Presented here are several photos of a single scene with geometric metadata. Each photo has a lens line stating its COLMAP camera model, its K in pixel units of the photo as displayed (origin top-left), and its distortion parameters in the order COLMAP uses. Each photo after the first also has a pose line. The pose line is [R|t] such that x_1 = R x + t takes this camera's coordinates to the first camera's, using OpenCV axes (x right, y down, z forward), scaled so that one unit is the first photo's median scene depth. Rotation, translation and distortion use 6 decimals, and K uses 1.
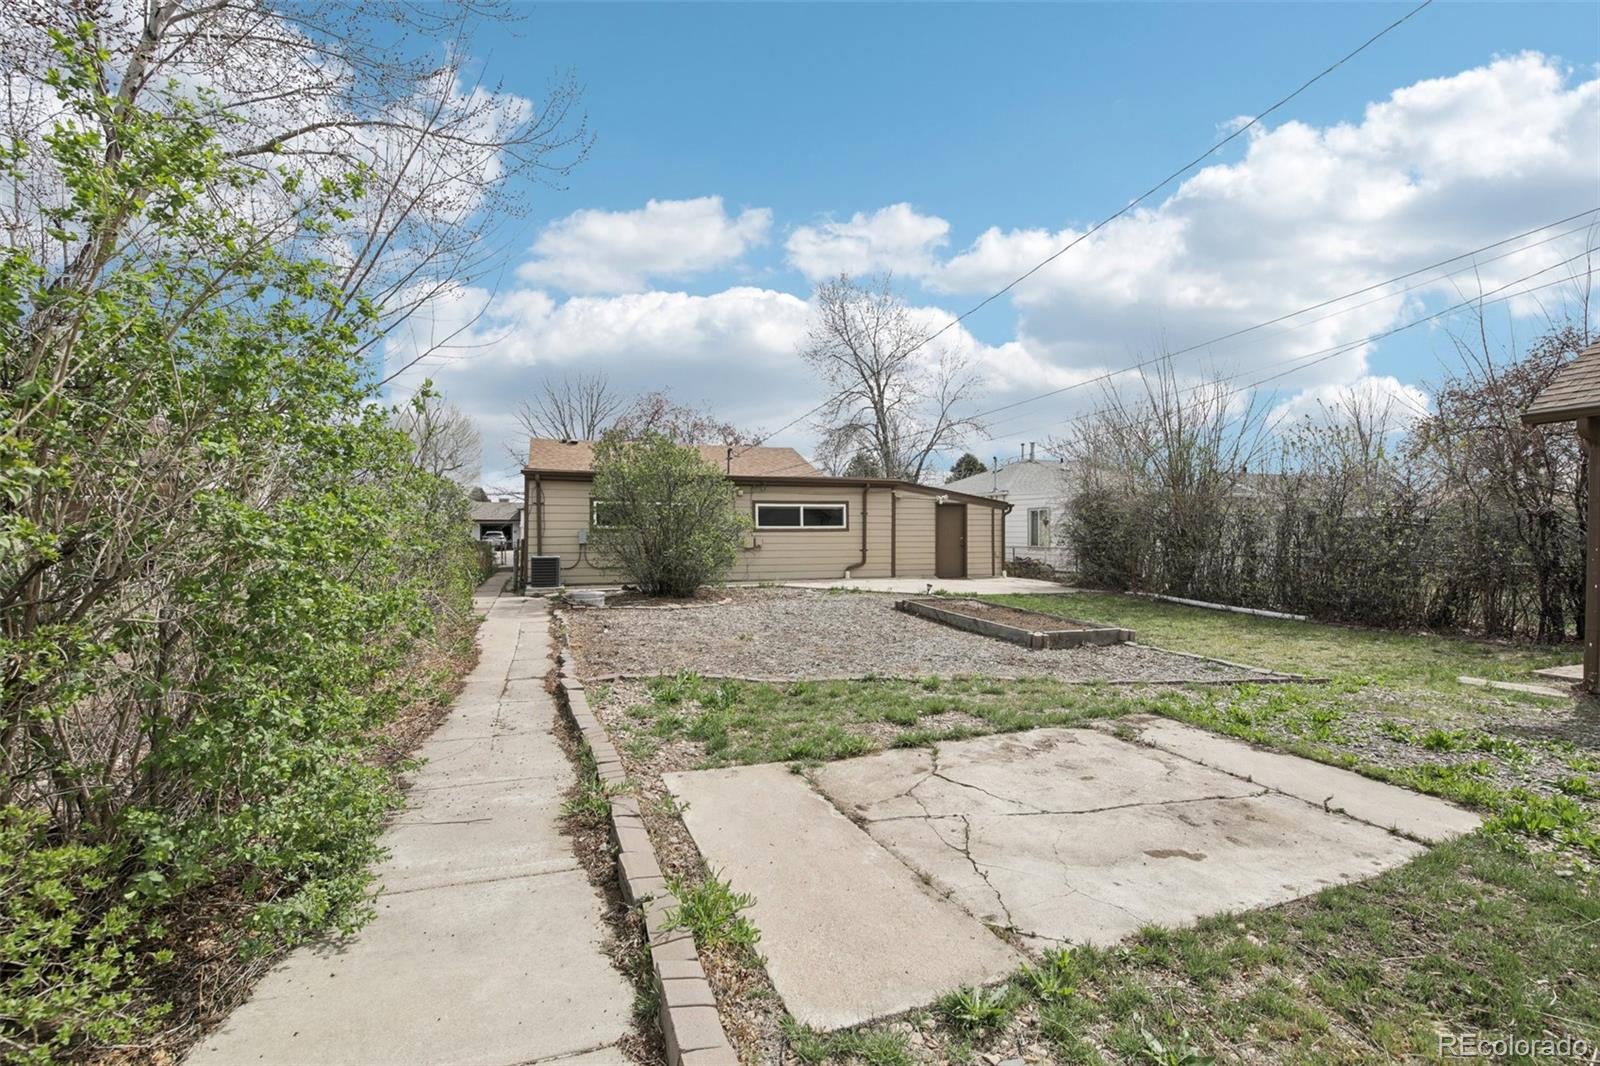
lens RADIAL K [[694.9, 0, 795.8], [0, 694.9, 525.3], [0, 0, 1]] dist [-0.014780, -0.000383]
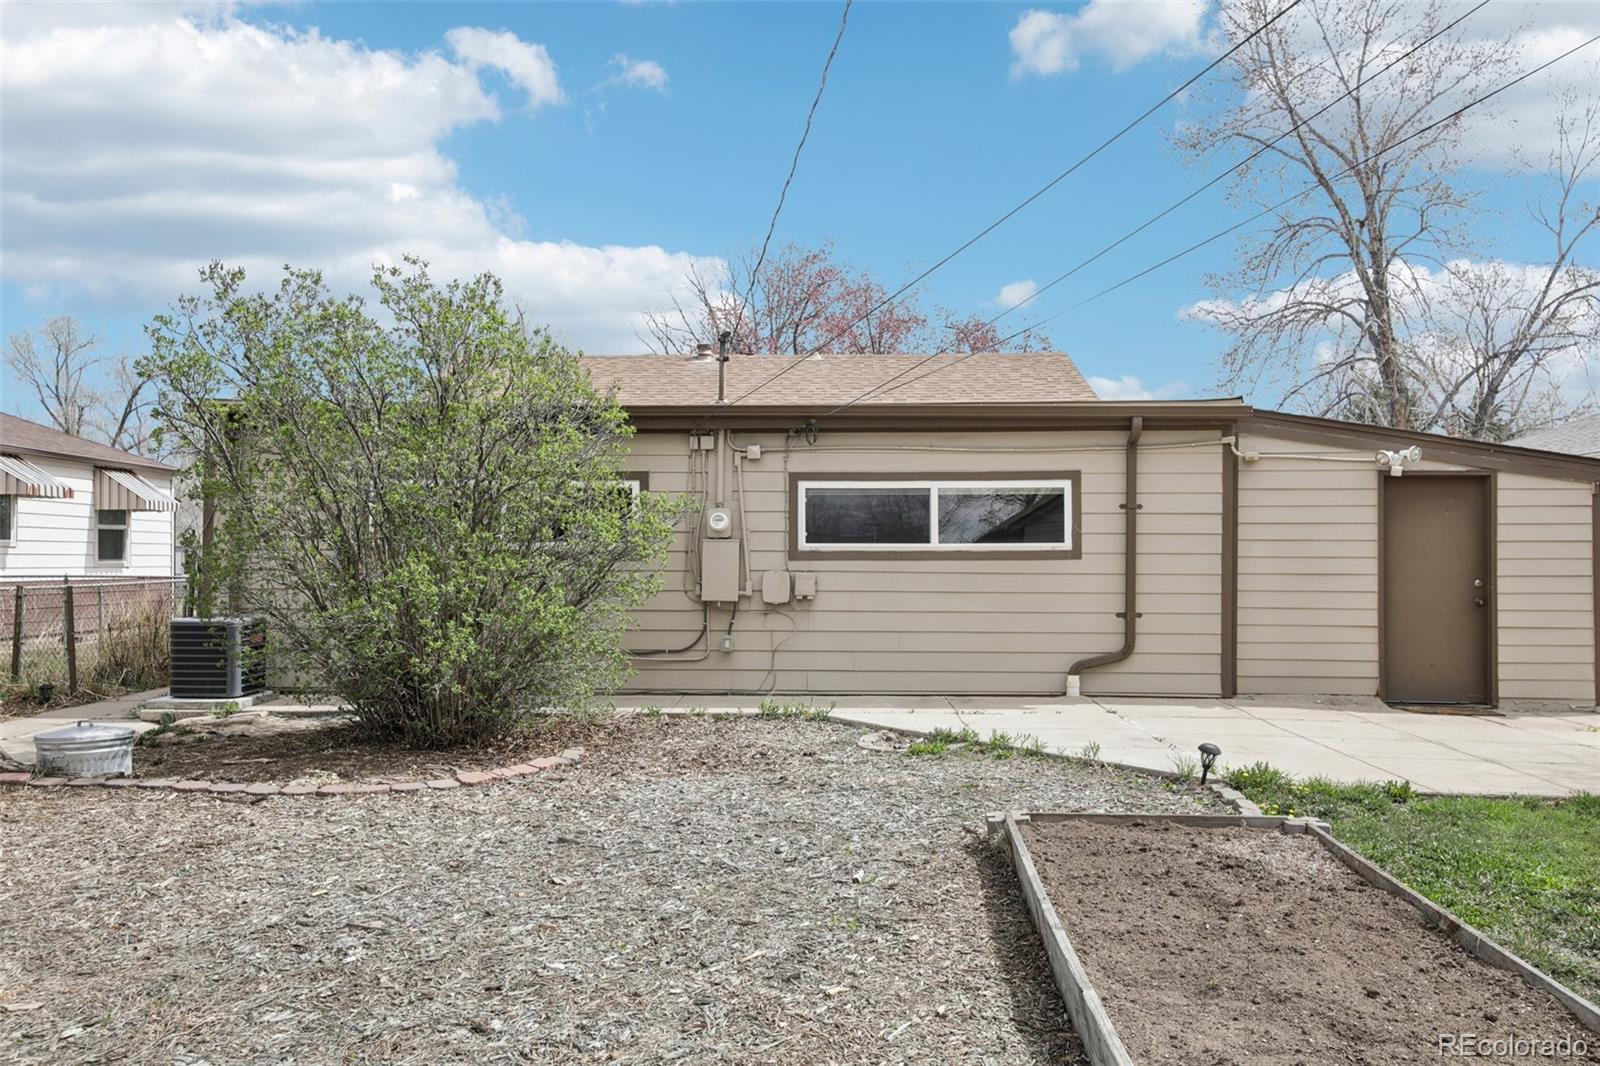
lens RADIAL K [[1296.6, 0, 794.9], [0, 1296.6, 551.2], [0, 0, 1]] dist [0.001342, 0.005088]
pose [[0.926502, 0.001544, -0.376287, 0.389444], [-0.001430, 0.999999, 0.000584, 0.009568], [0.376287, -0.000003, 0.926503, 0.744714]]
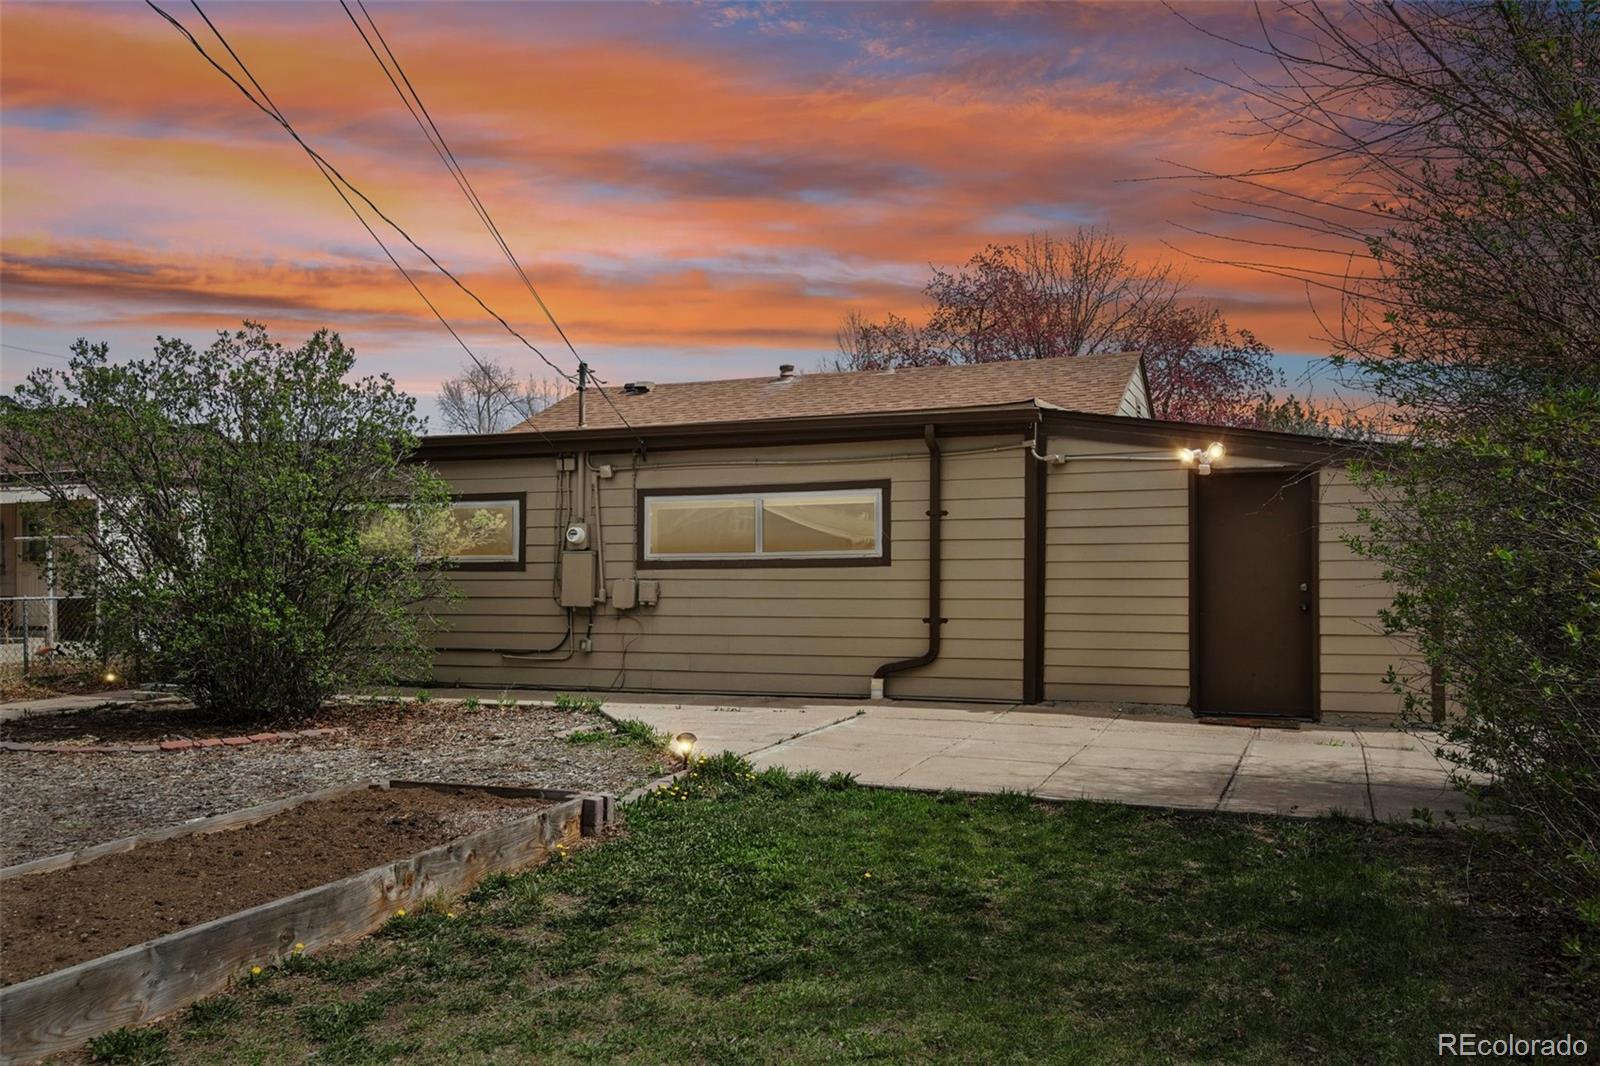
lens RADIAL K [[1320.9, 0, 805.4], [0, 1320.9, 585.4], [0, 0, 1]] dist [0.004681, 0.003958]
pose [[0.758097, 0.002492, -0.652137, 1.001526], [0.008811, 0.999862, 0.014063, 0.018540], [0.652082, -0.016407, 0.757971, 0.977854]]
